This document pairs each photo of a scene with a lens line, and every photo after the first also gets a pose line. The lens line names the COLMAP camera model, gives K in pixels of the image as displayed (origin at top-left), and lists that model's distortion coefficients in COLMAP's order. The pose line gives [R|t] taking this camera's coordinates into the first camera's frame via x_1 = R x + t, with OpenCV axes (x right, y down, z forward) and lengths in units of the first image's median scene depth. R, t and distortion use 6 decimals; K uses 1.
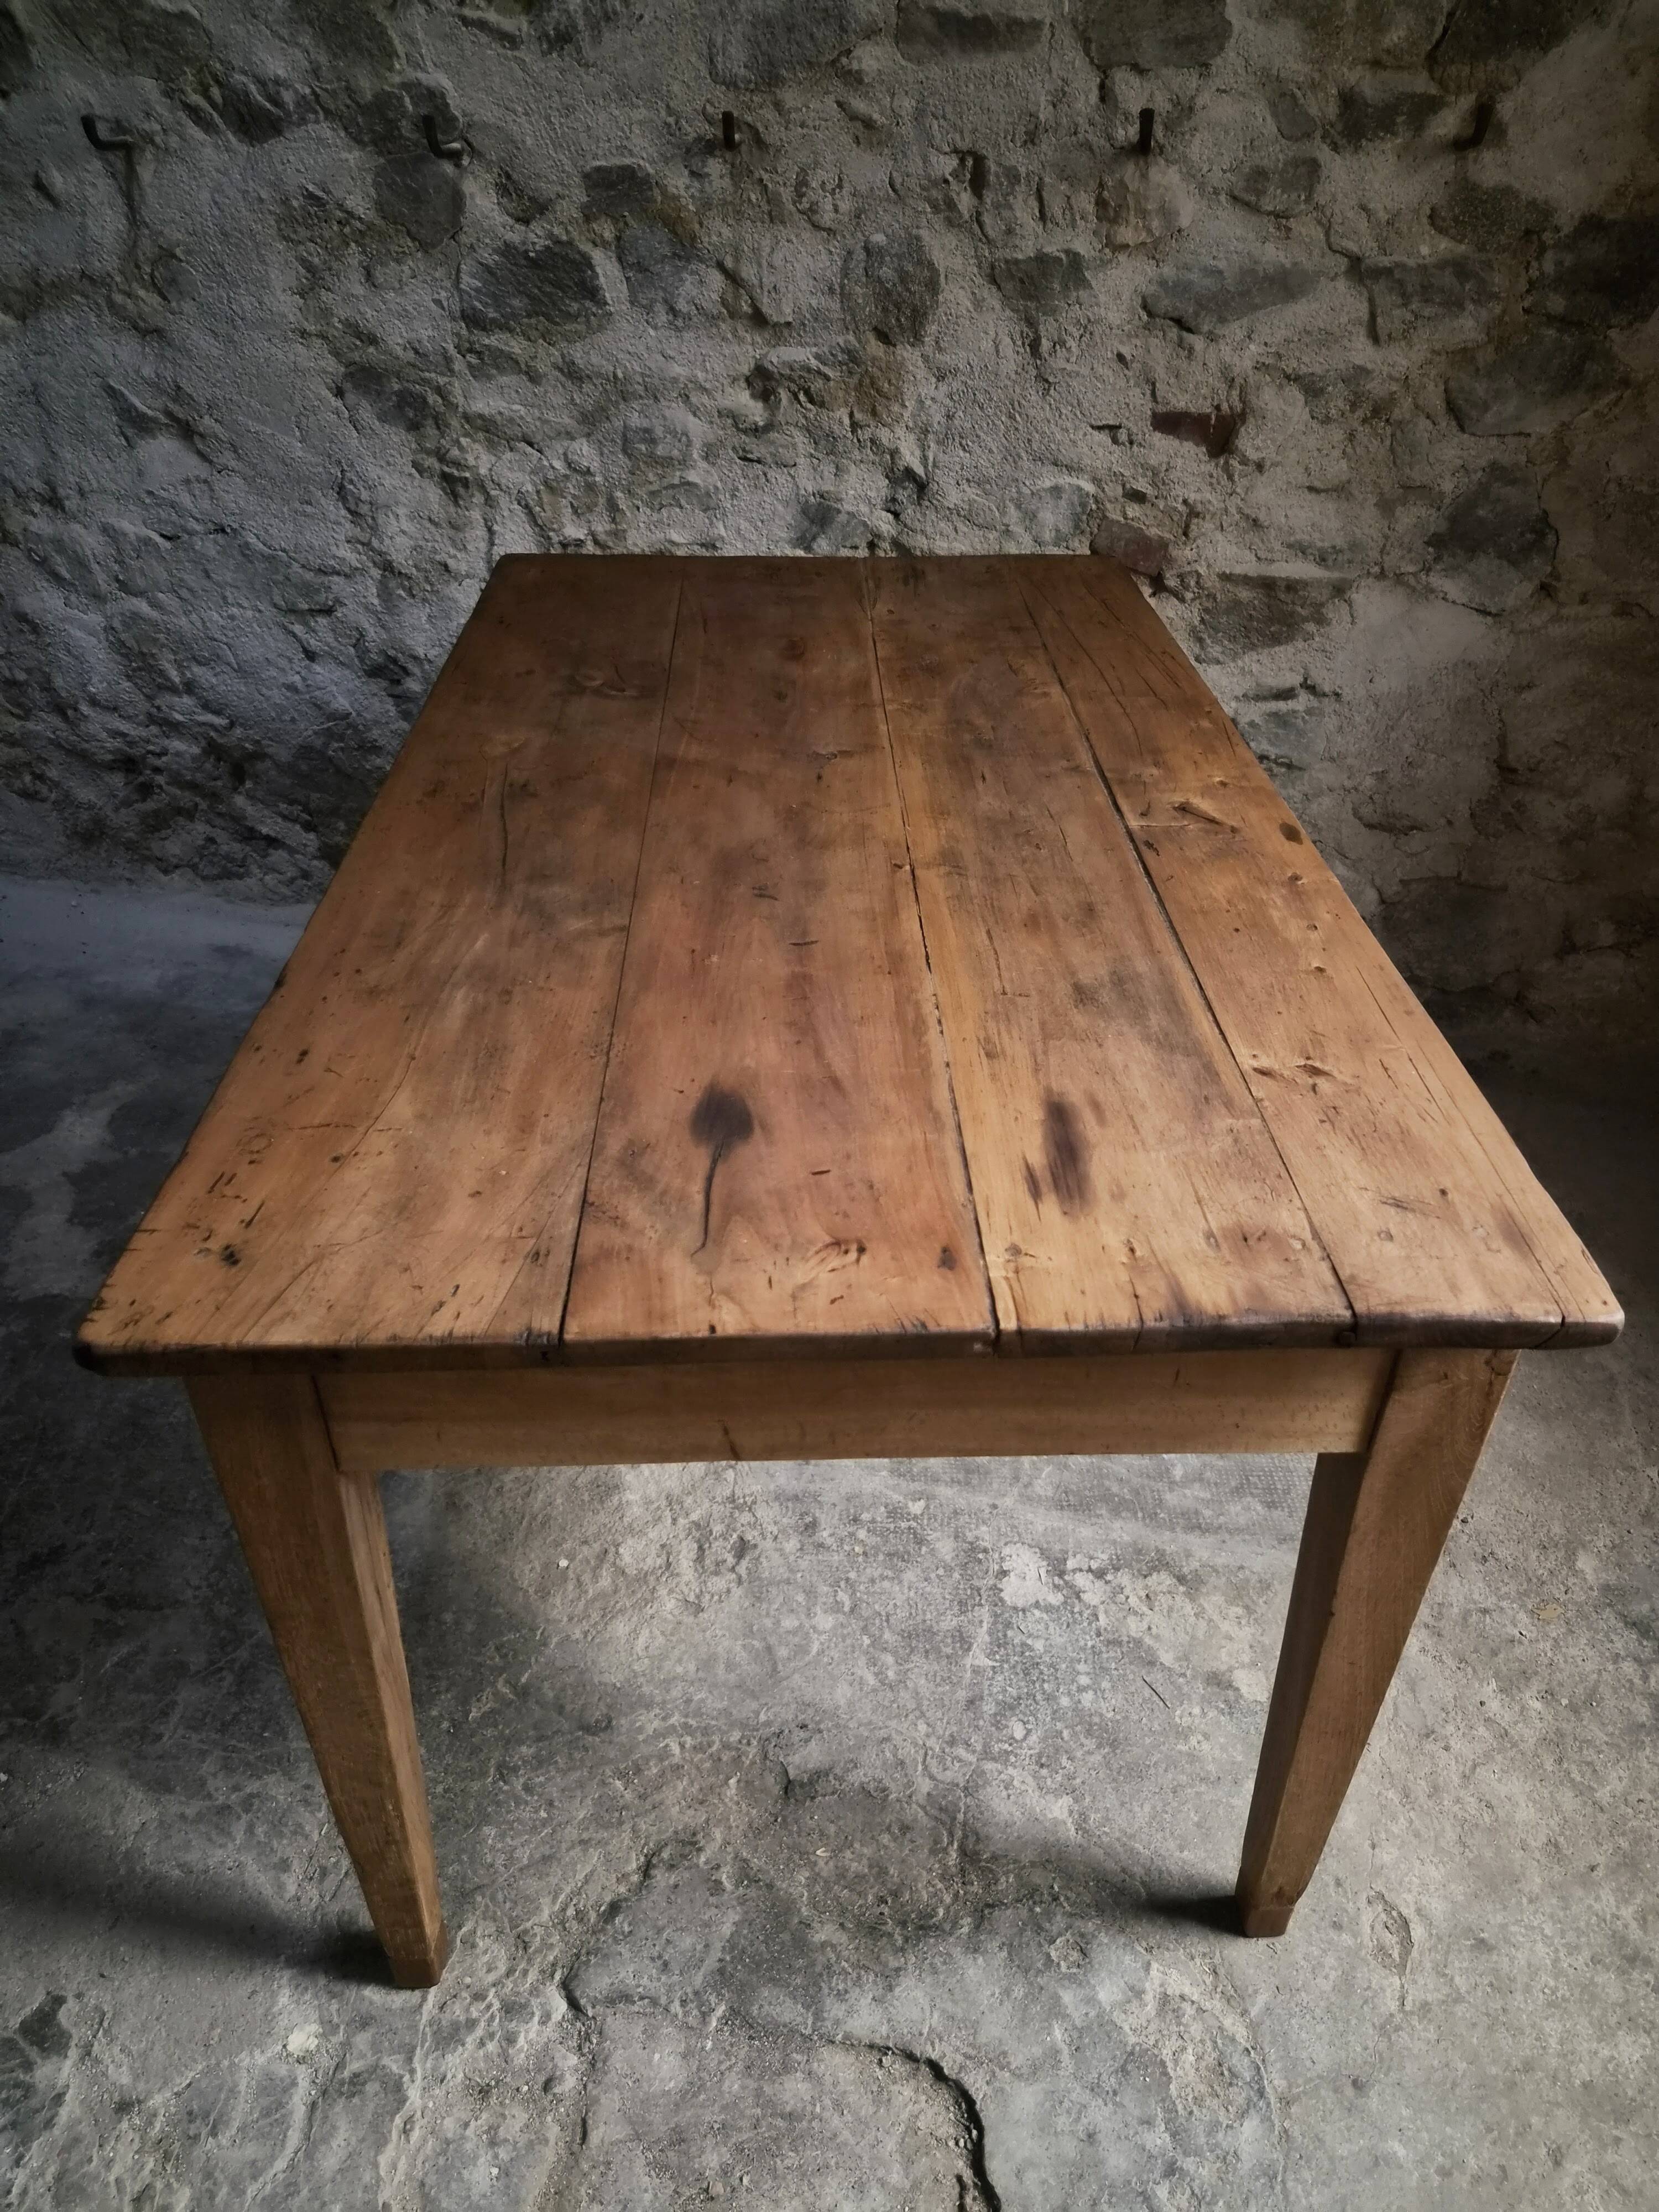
lens RADIAL K [[1492.5, 0, 841.7], [0, 1492.5, 1131.0], [0, 0, 1]] dist [0.059245, -0.048008]
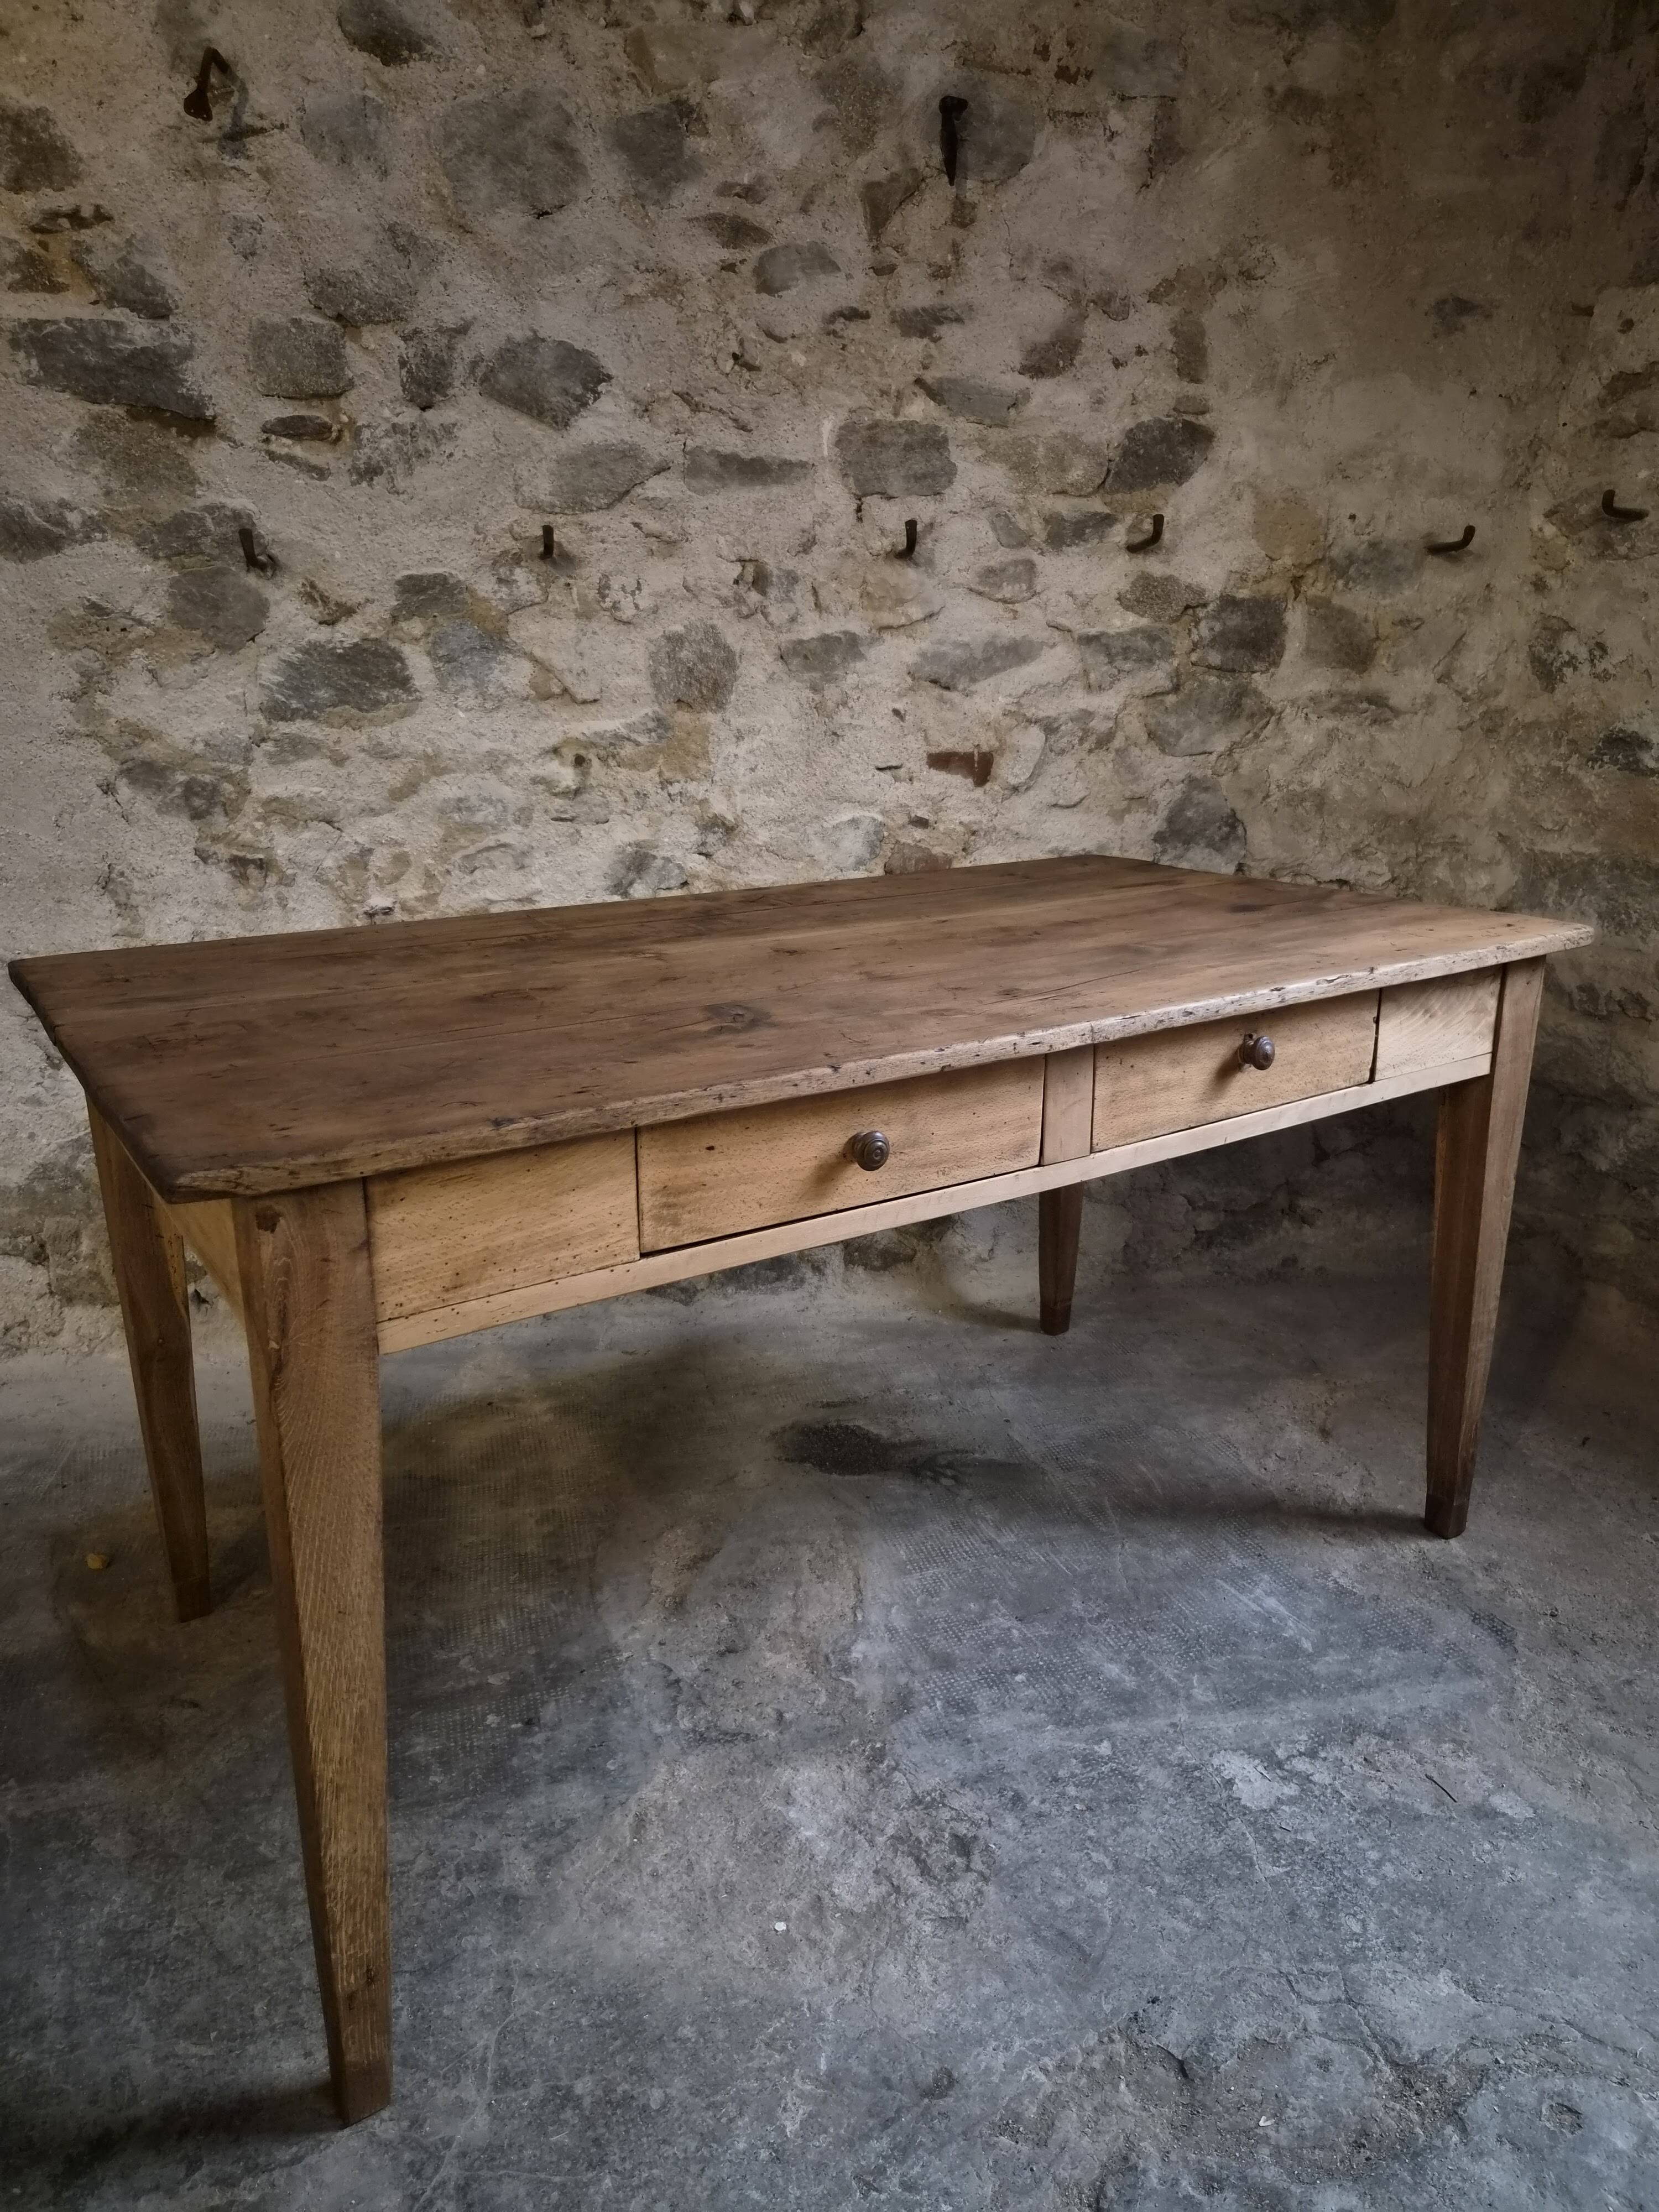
lens RADIAL K [[1492.5, 0, 839.6], [0, 1492.5, 1110.9], [0, 0, 1]] dist [0.059245, -0.048008]
pose [[0.921479, -0.127034, 0.367068, -0.332576], [0.236470, 0.933175, -0.270677, 0.084748], [-0.308153, 0.336224, 0.889941, 0.084165]]
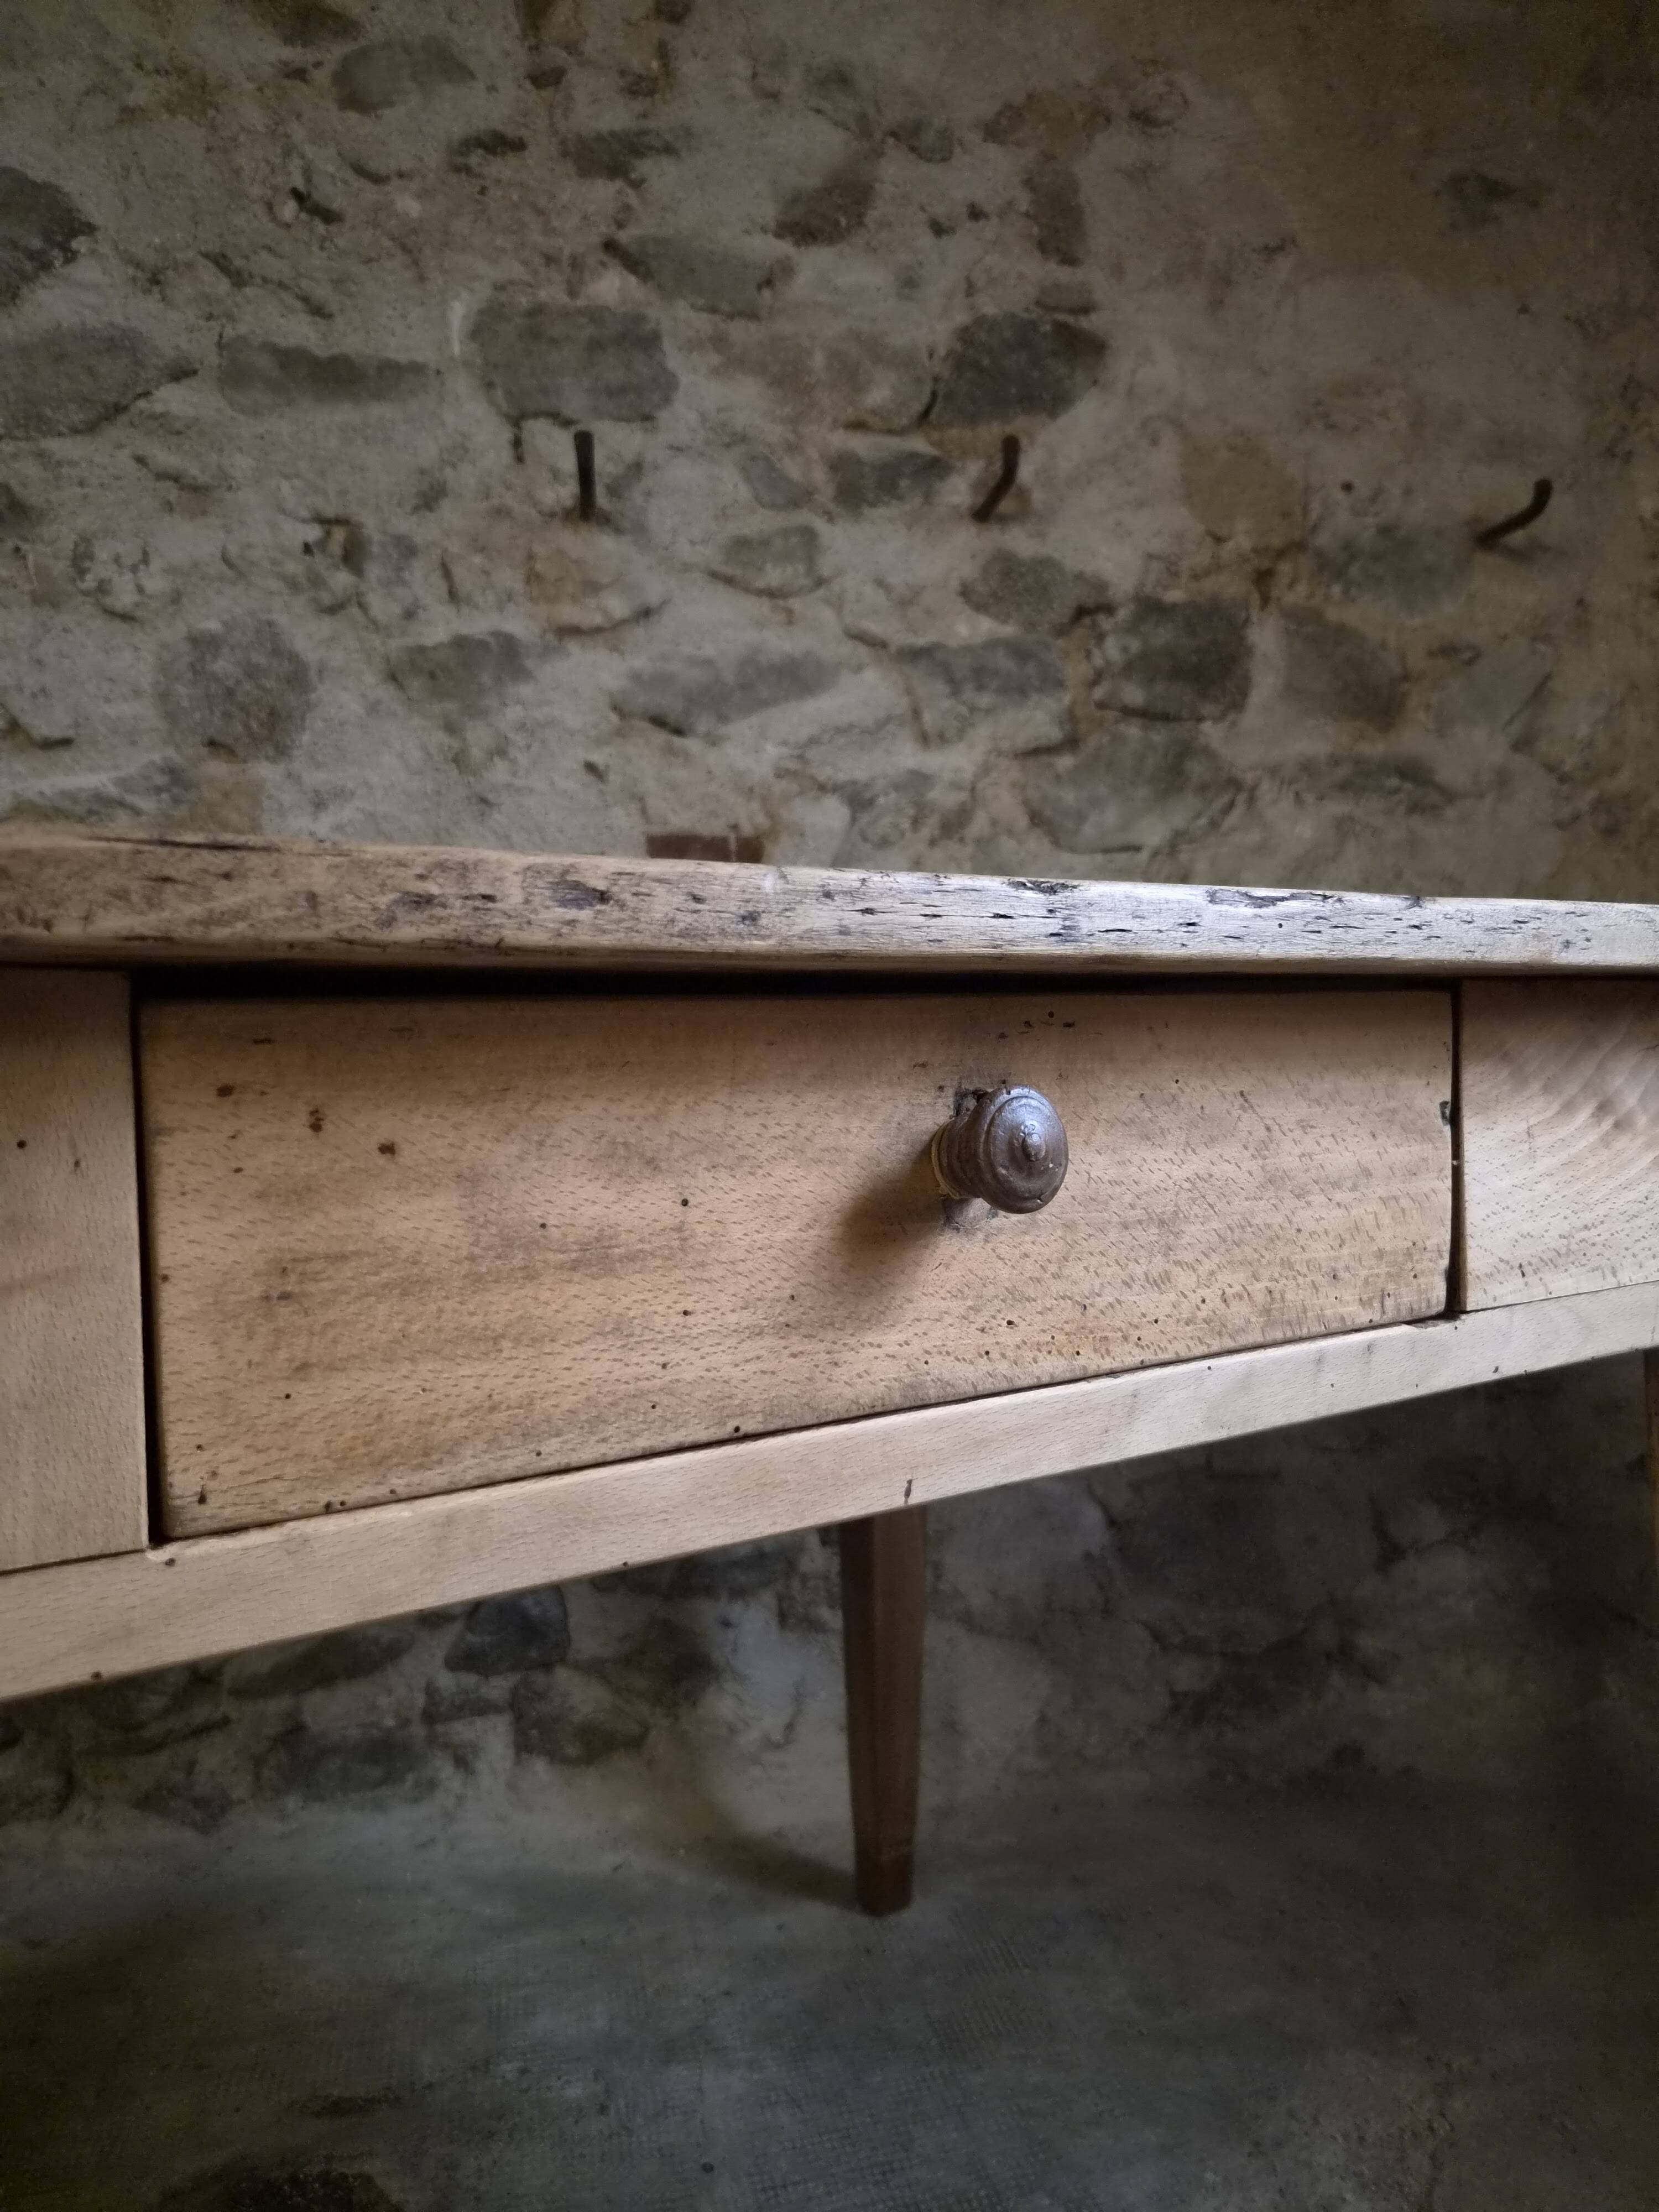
lens RADIAL K [[1501.1, 0, 823.8], [0, 1501.1, 1114.9], [0, 0, 1]] dist [0.061071, -0.050443]
pose [[0.941408, -0.039598, 0.334938, 0.048027], [0.213592, 0.838555, -0.501203, -0.004564], [-0.261017, 0.543377, 0.797880, 0.518573]]
